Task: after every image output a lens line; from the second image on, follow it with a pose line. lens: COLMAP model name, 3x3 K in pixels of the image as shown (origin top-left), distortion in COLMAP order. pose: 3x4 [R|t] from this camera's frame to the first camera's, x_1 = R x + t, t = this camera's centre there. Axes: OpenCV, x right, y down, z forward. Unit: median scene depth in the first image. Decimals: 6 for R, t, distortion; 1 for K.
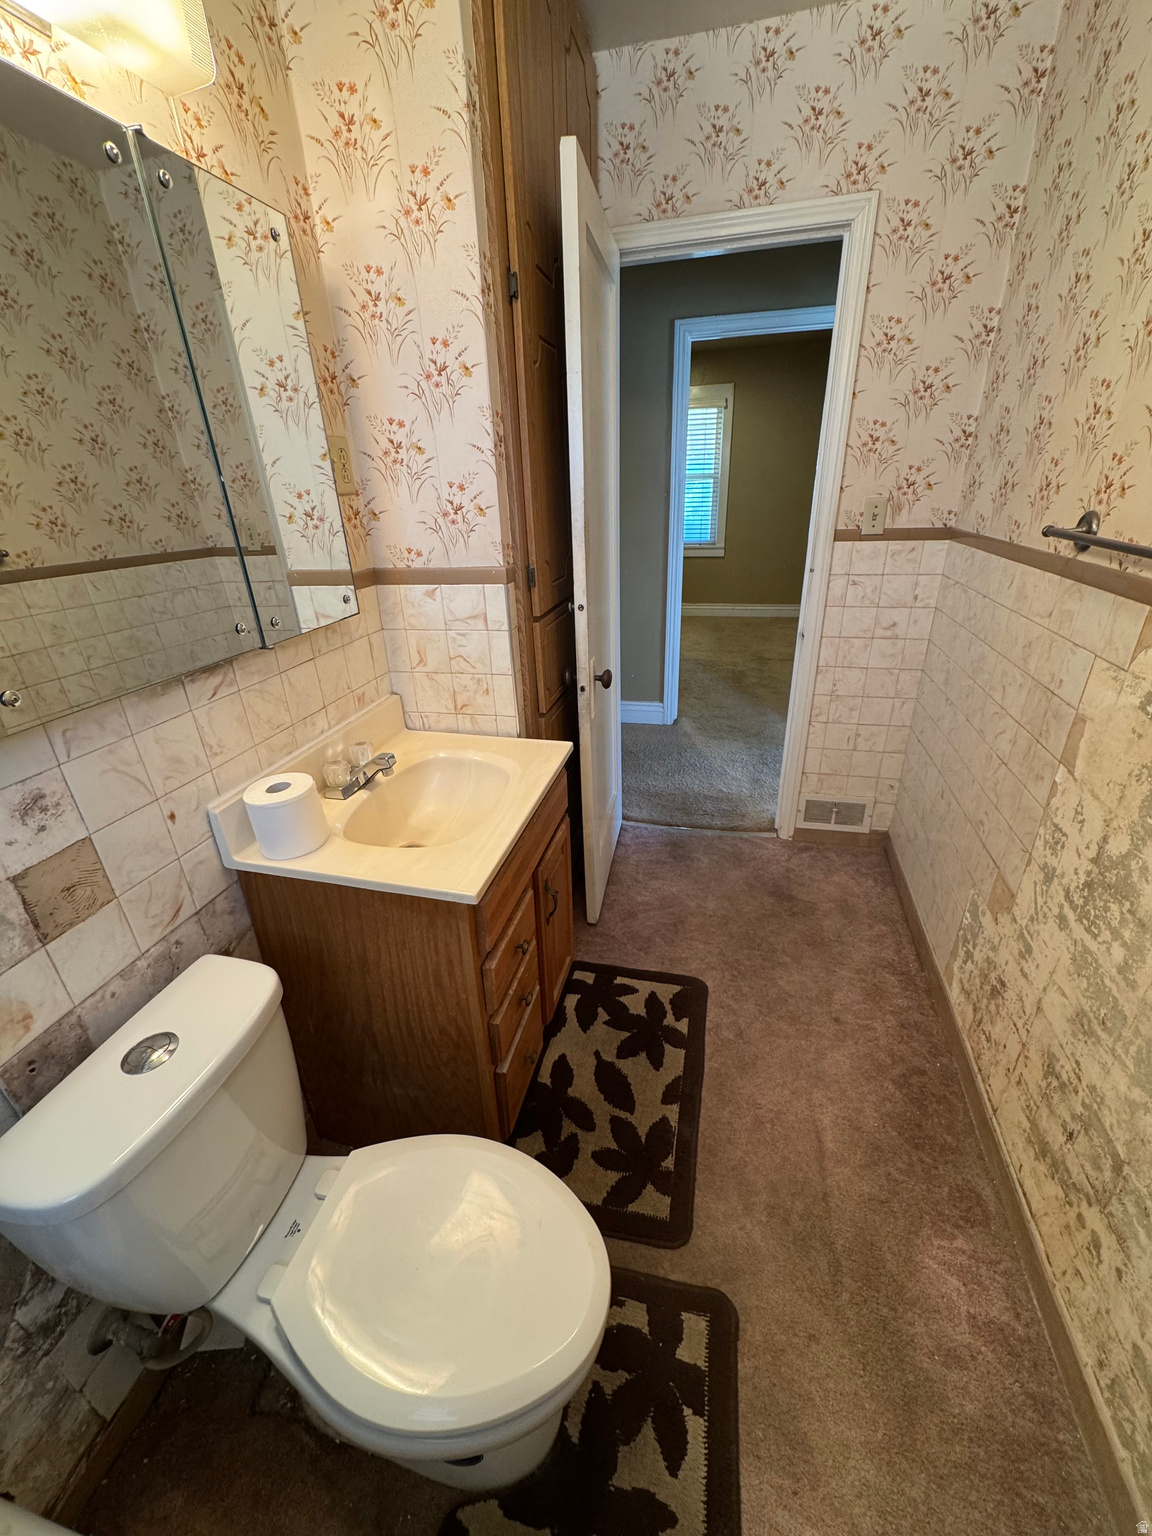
lens RADIAL K [[613.2, 0, 575.1], [0, 613.2, 771.2], [0, 0, 1]] dist [-0.007196, -0.000132]
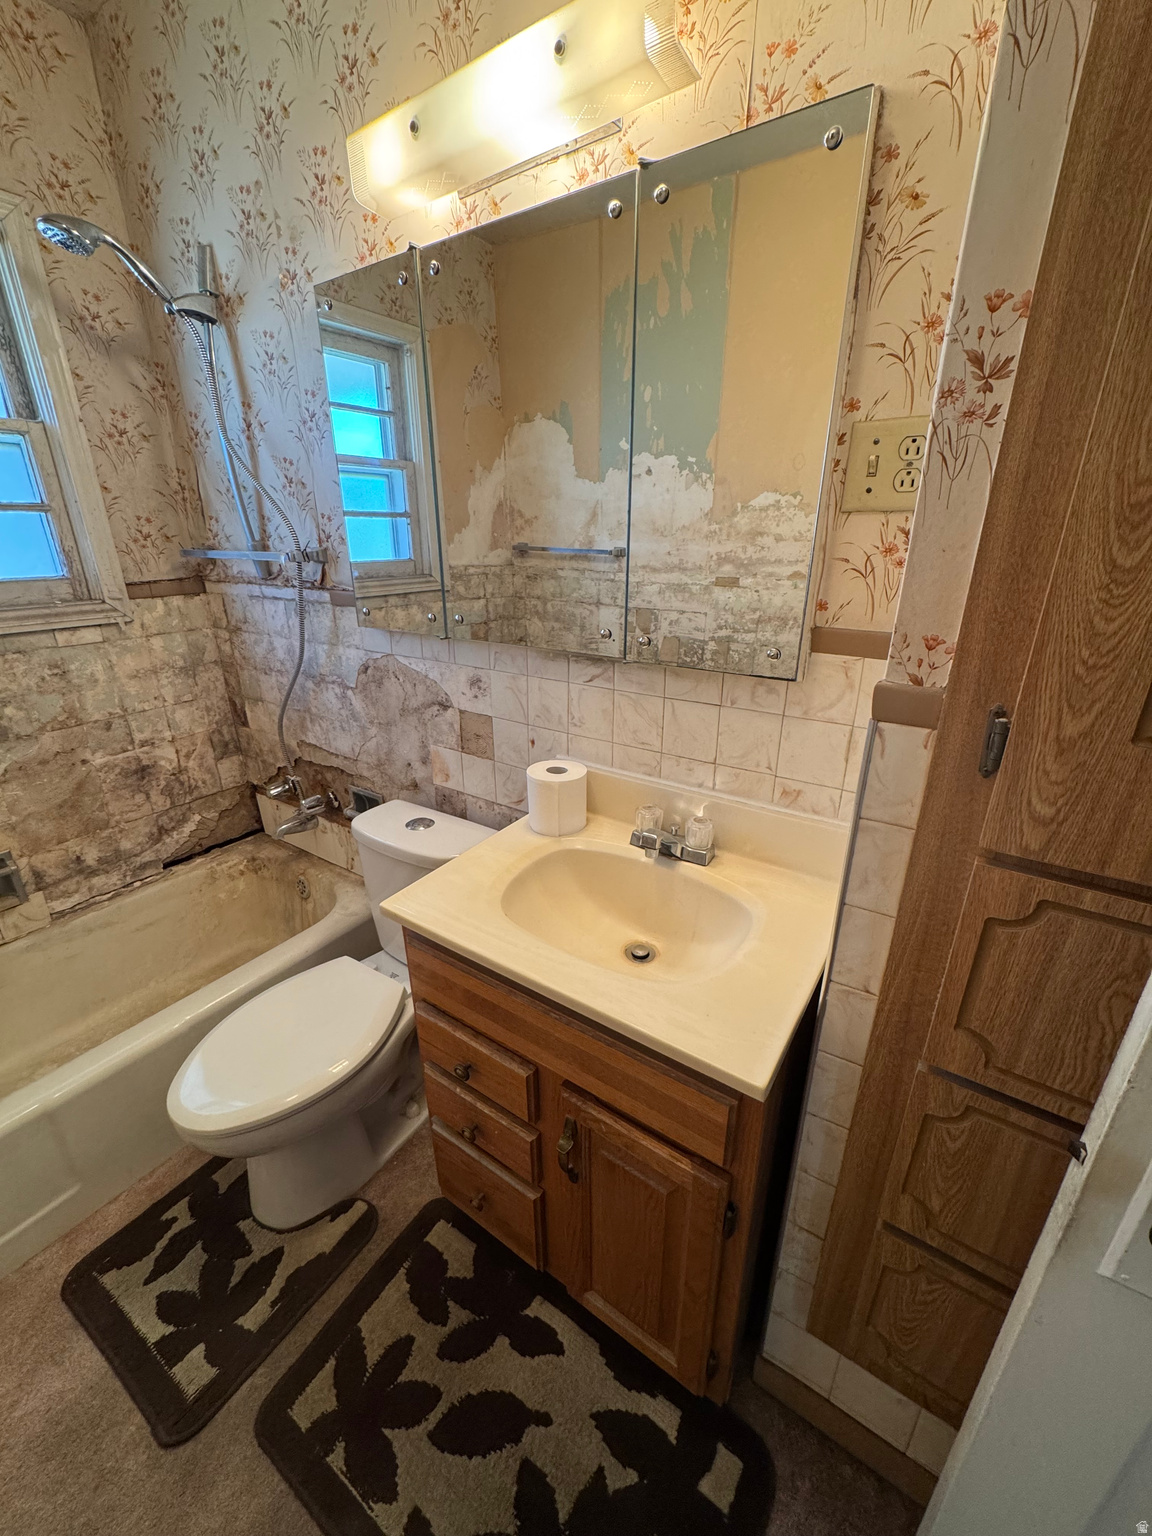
lens RADIAL K [[613.2, 0, 570.8], [0, 613.2, 765.4], [0, 0, 1]] dist [-0.007196, -0.000132]
pose [[-0.352409, 0.372557, -0.858492, 0.349966], [-0.379926, 0.781393, 0.495057, -0.413715], [0.855257, 0.500626, -0.133826, 0.891900]]
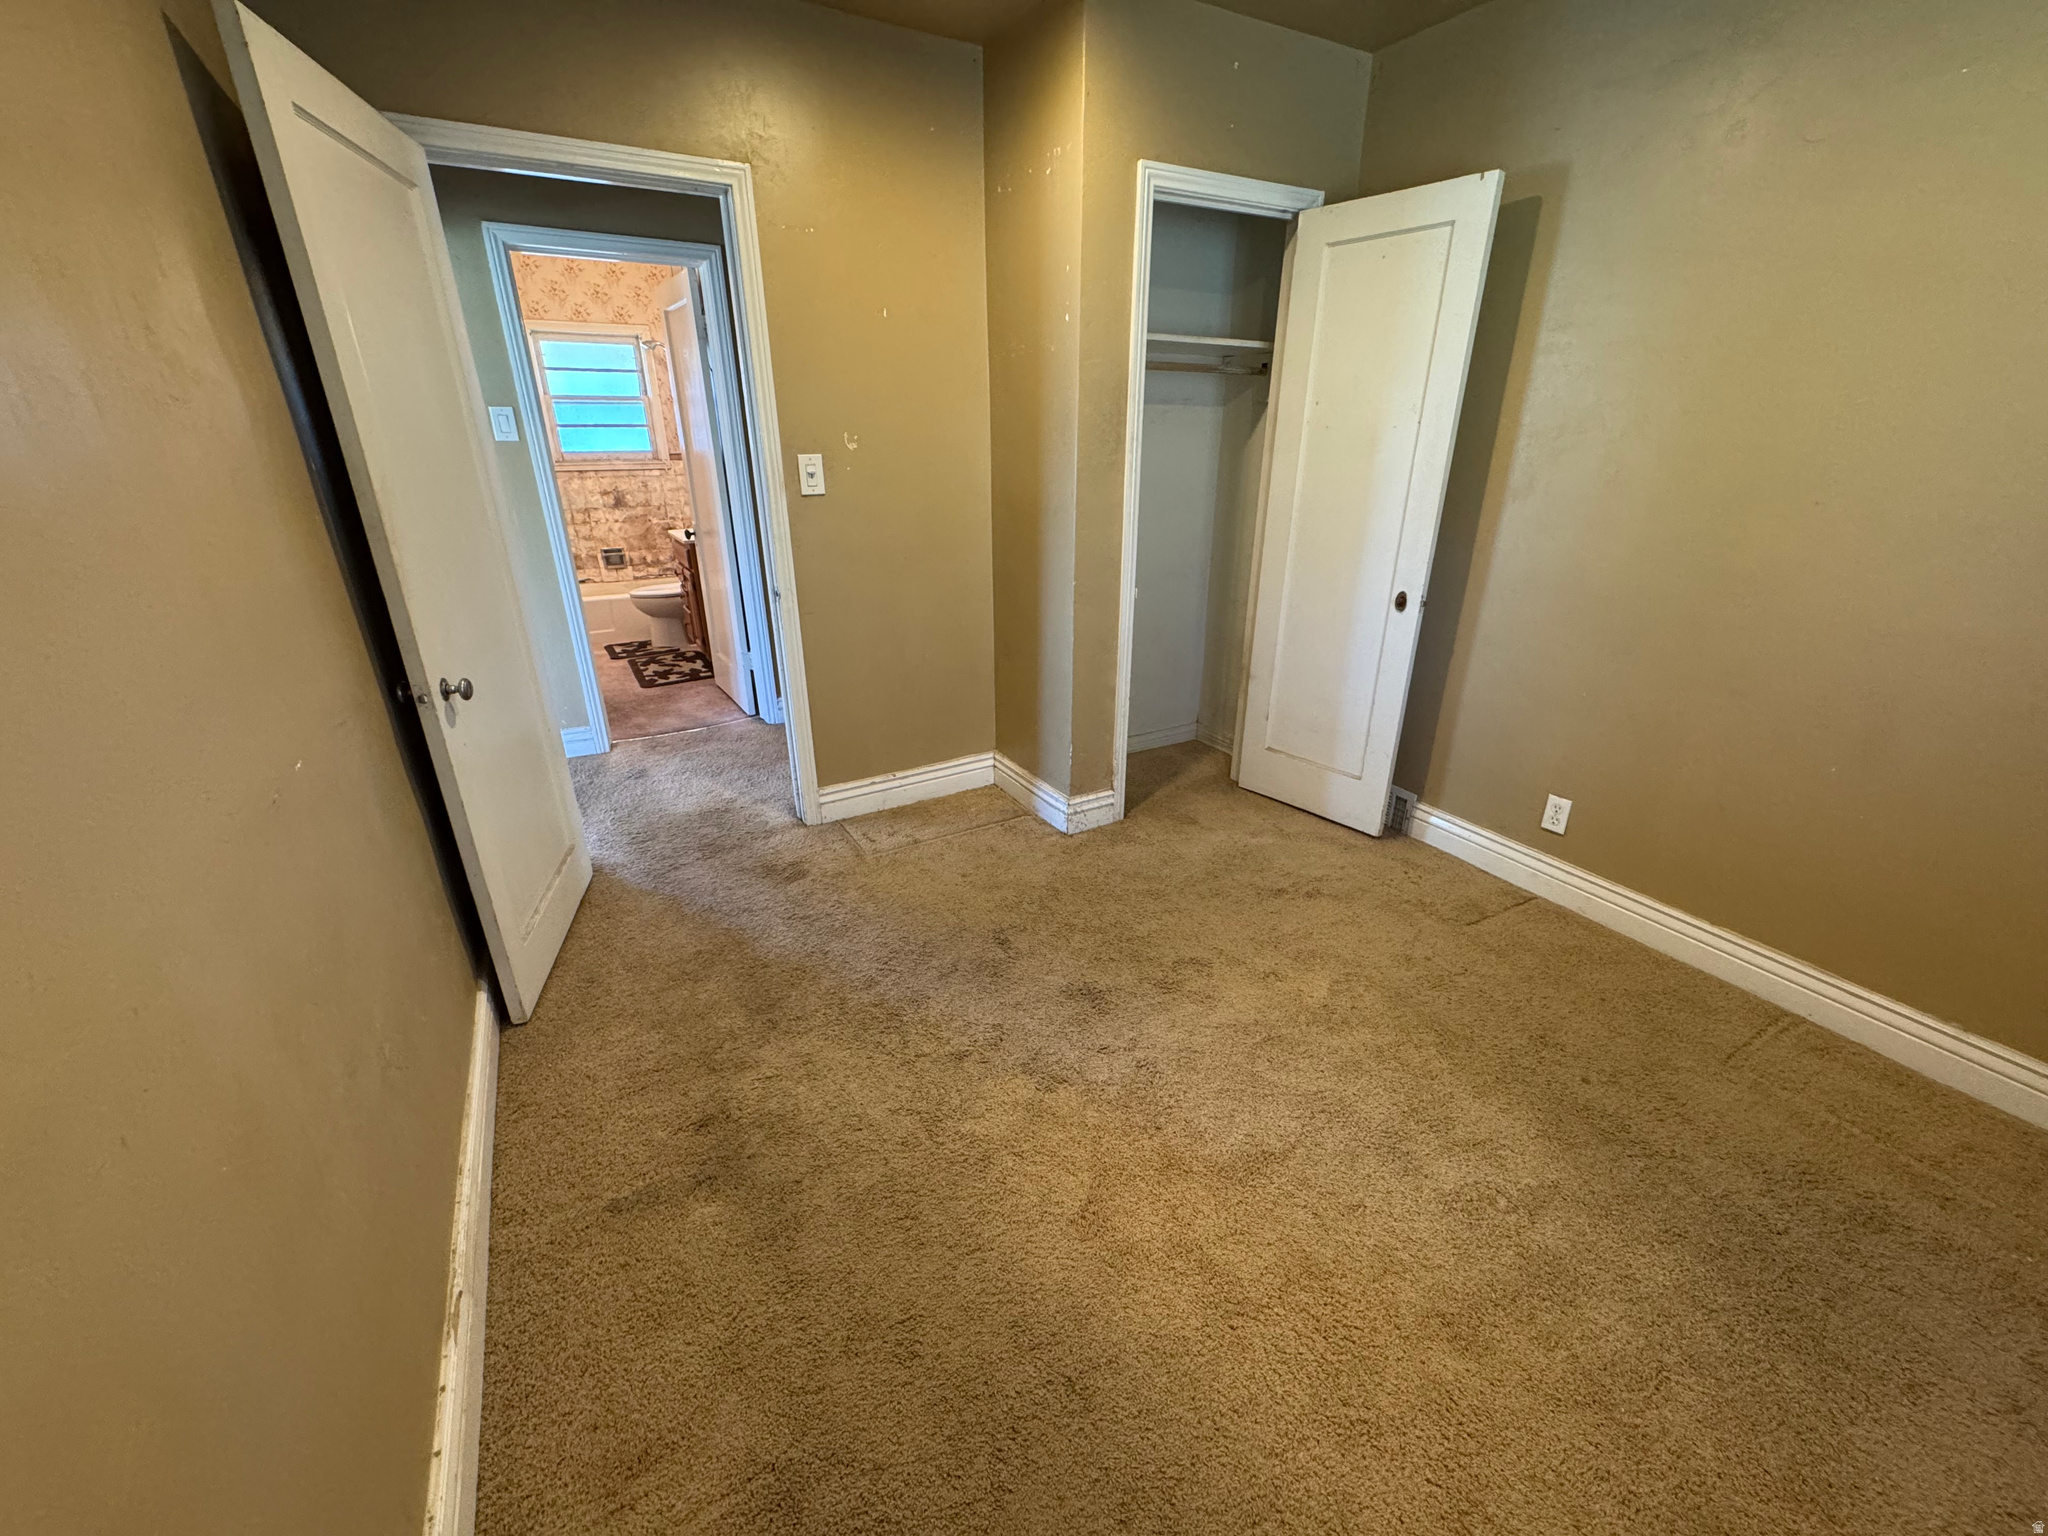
lens RADIAL K [[817.6, 0, 1027.5], [0, 817.6, 770.6], [0, 0, 1]] dist [-0.007196, -0.000132]
pose [[-0.721314, 0.299824, -0.624349, 1.342499], [-0.269388, 0.709017, 0.651710, -1.932490], [0.638072, 0.638280, -0.430654, 4.004486]]
